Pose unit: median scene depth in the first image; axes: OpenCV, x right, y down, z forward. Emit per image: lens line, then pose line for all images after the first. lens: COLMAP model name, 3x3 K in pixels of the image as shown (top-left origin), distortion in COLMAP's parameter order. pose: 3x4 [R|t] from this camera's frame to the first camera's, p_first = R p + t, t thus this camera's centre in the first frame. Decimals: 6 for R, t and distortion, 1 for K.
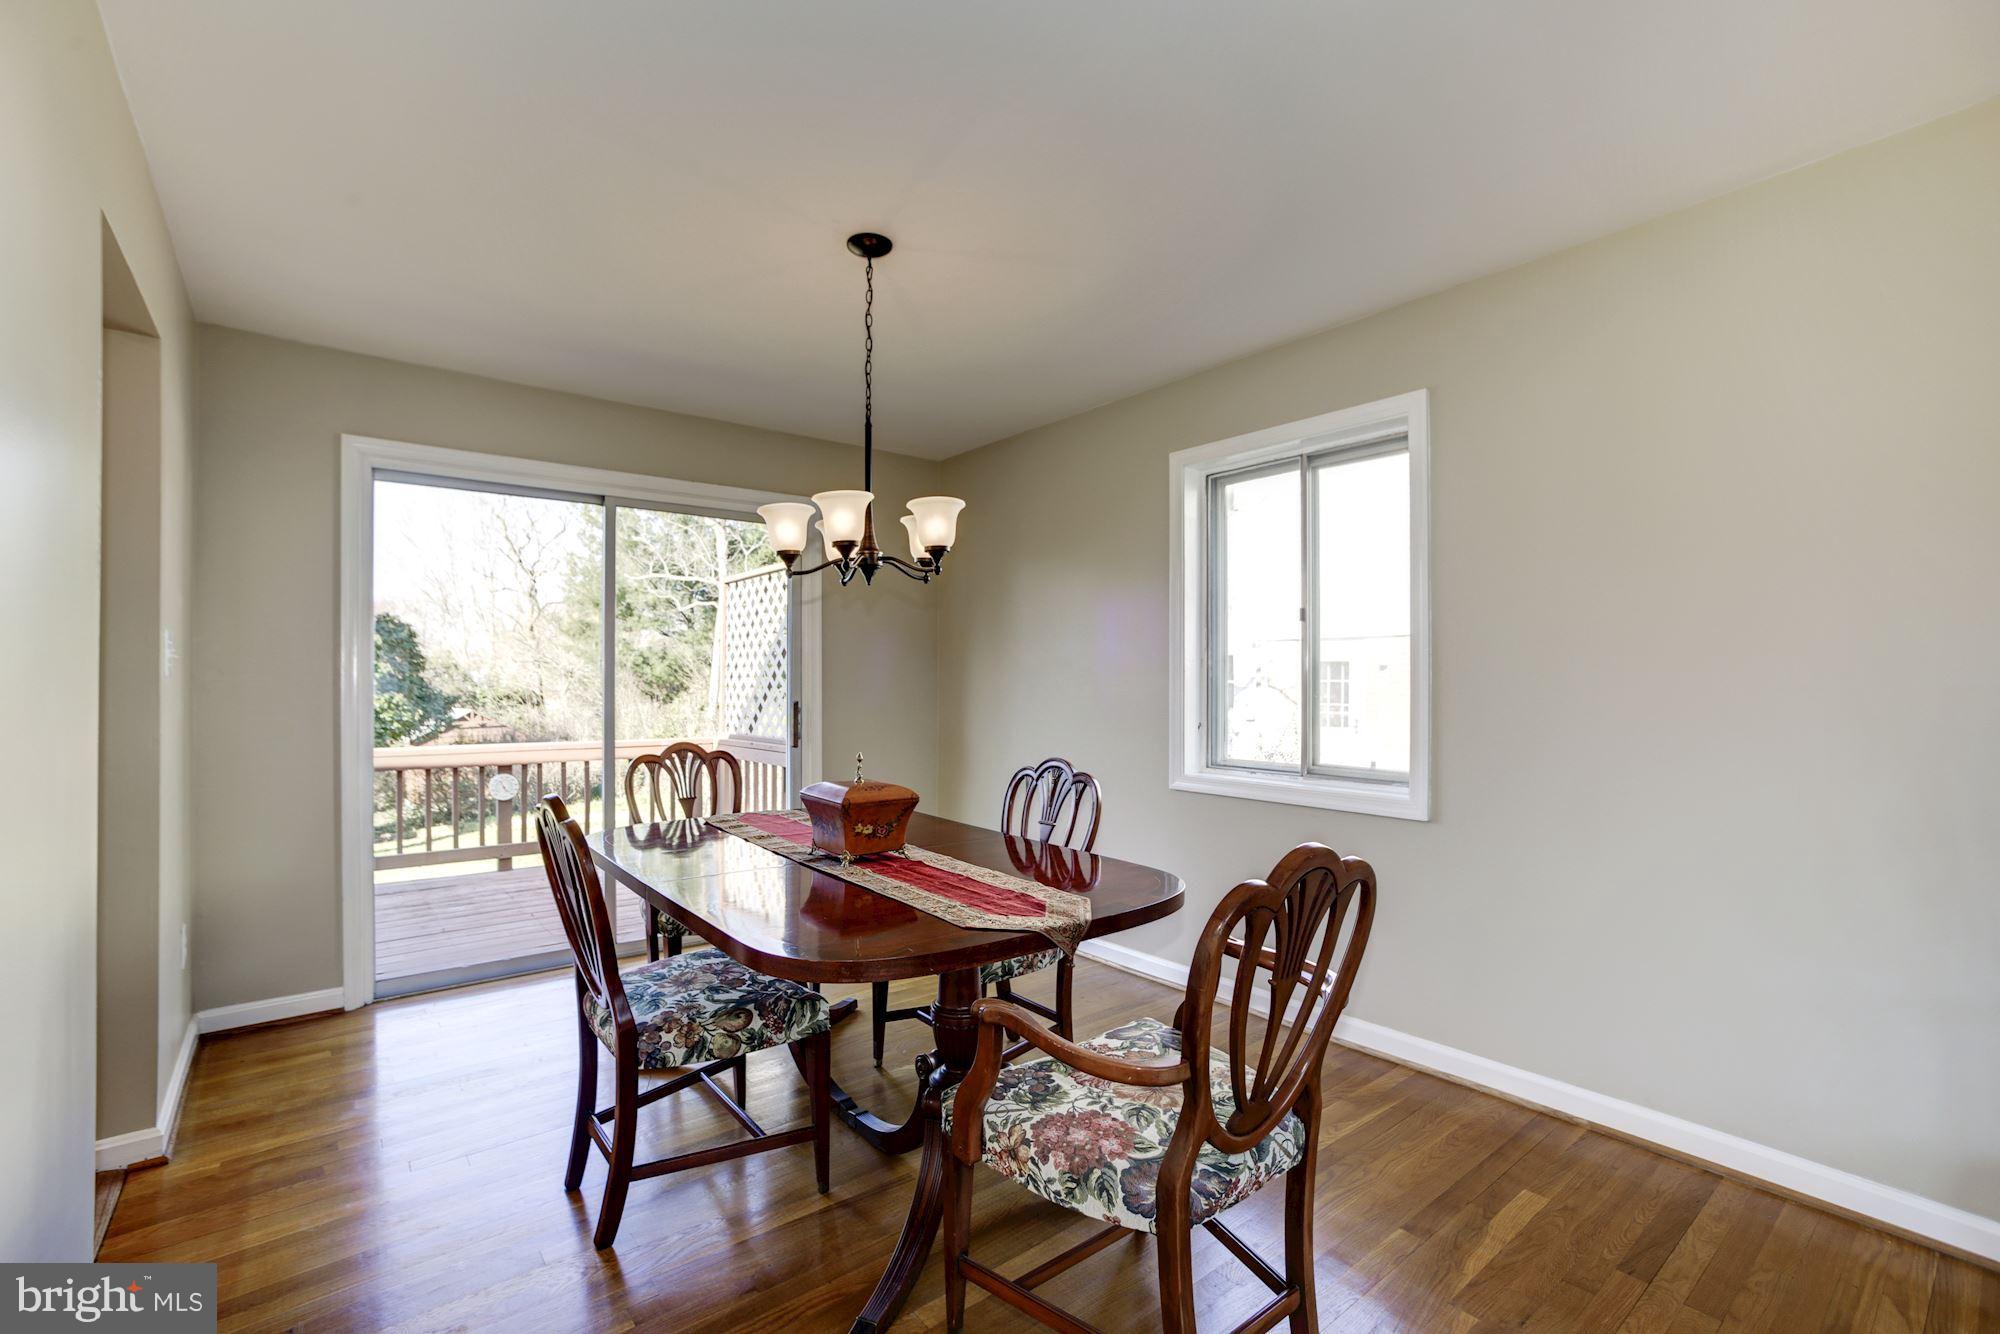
lens RADIAL K [[858.1, 0, 991.8], [0, 858.1, 663.1], [0, 0, 1]] dist [-0.035398, 0.013840]
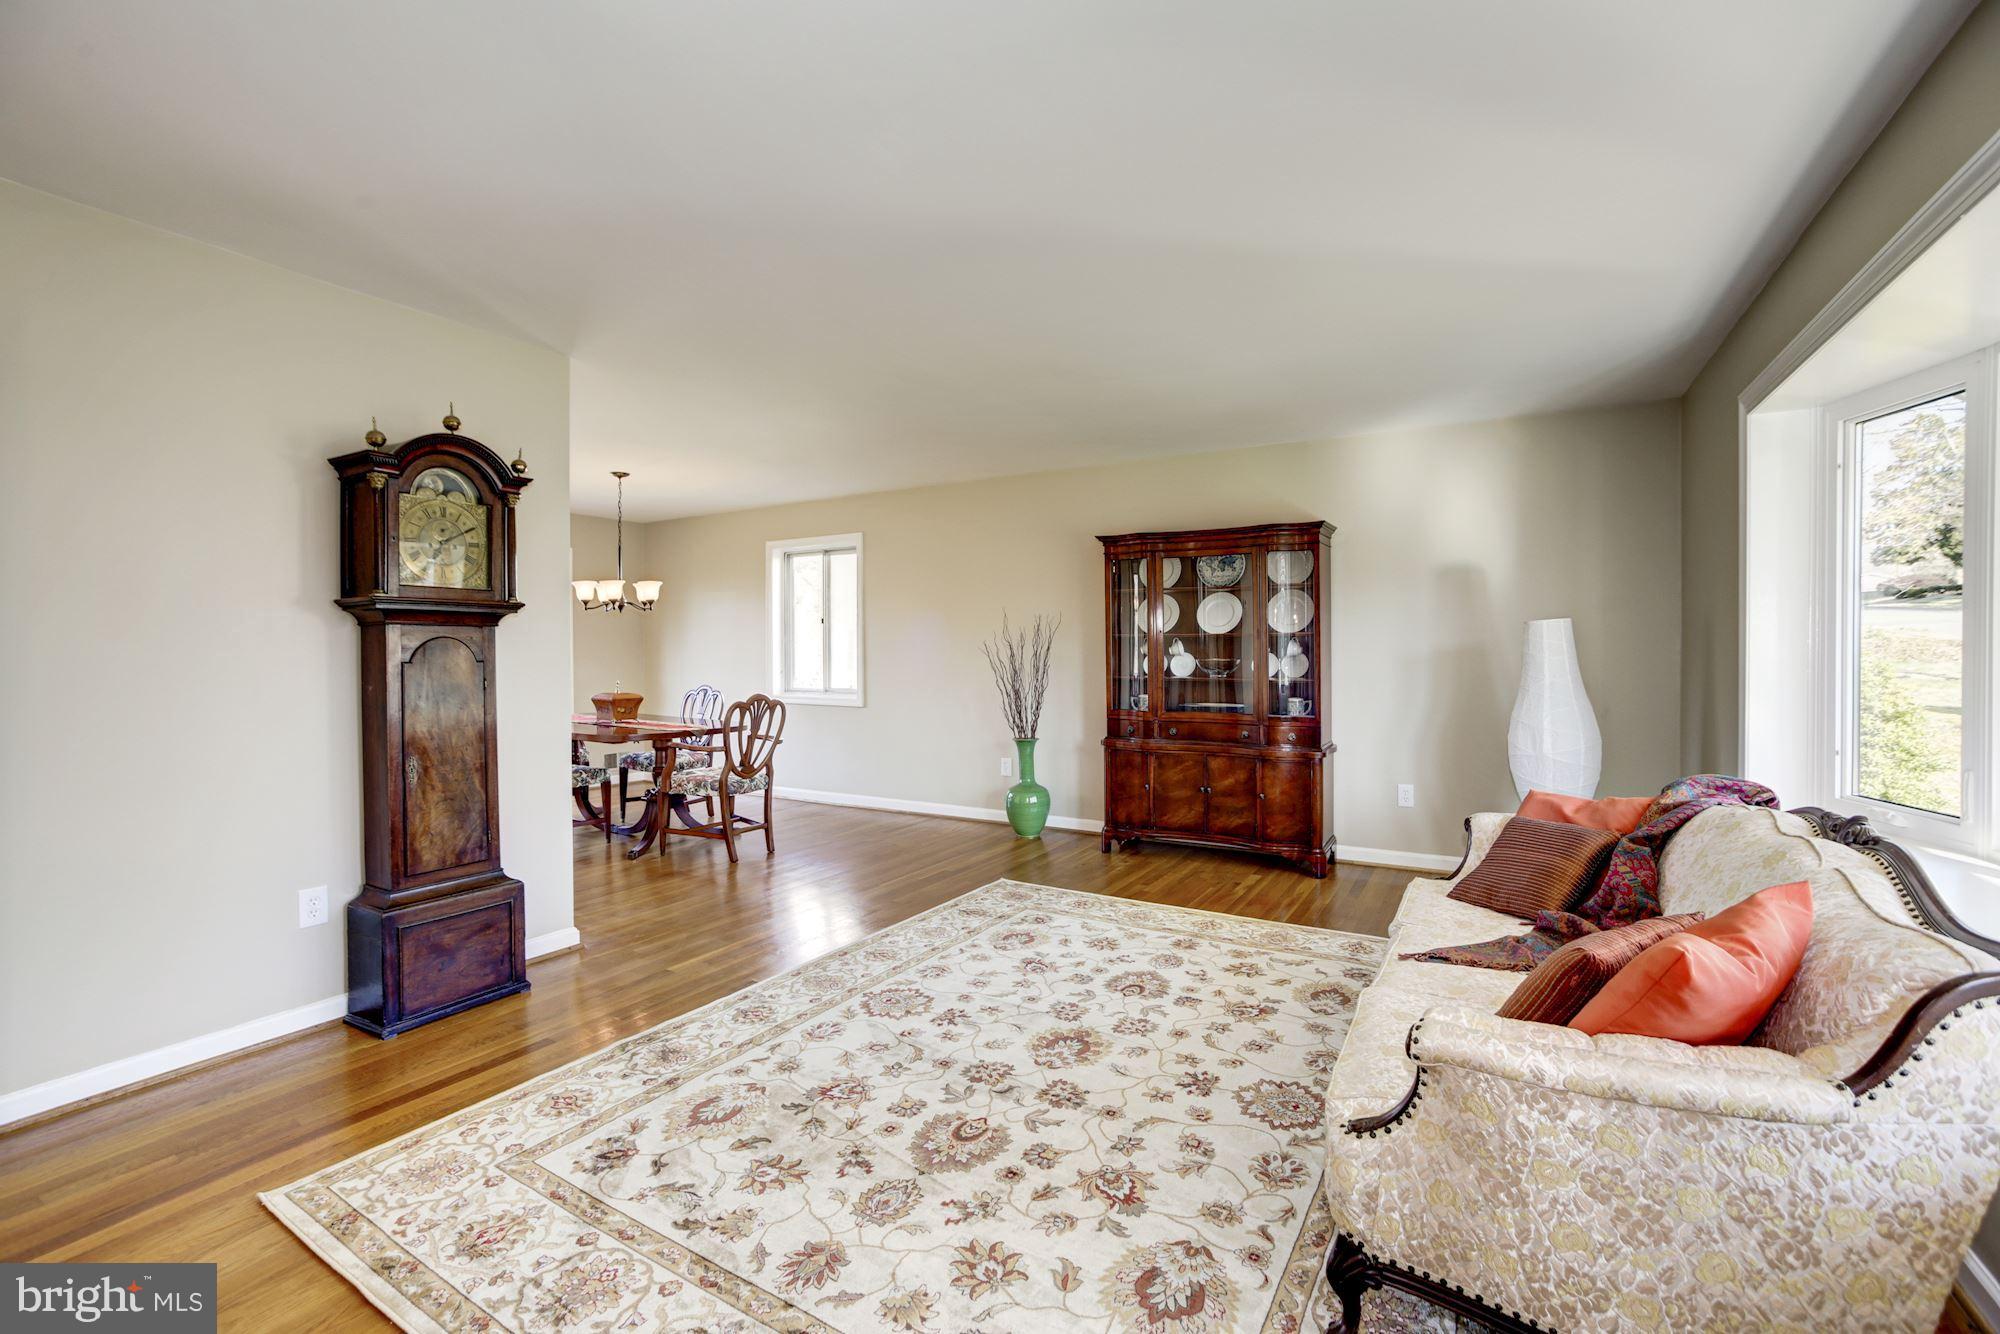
lens RADIAL K [[858.1, 0, 991.8], [0, 858.1, 663.1], [0, 0, 1]] dist [-0.035398, 0.013840]
pose [[0.942359, -0.009323, 0.334473, 0.034913], [0.000894, 0.999678, 0.025346, -0.003831], [-0.334601, -0.023586, 0.942065, -1.357293]]
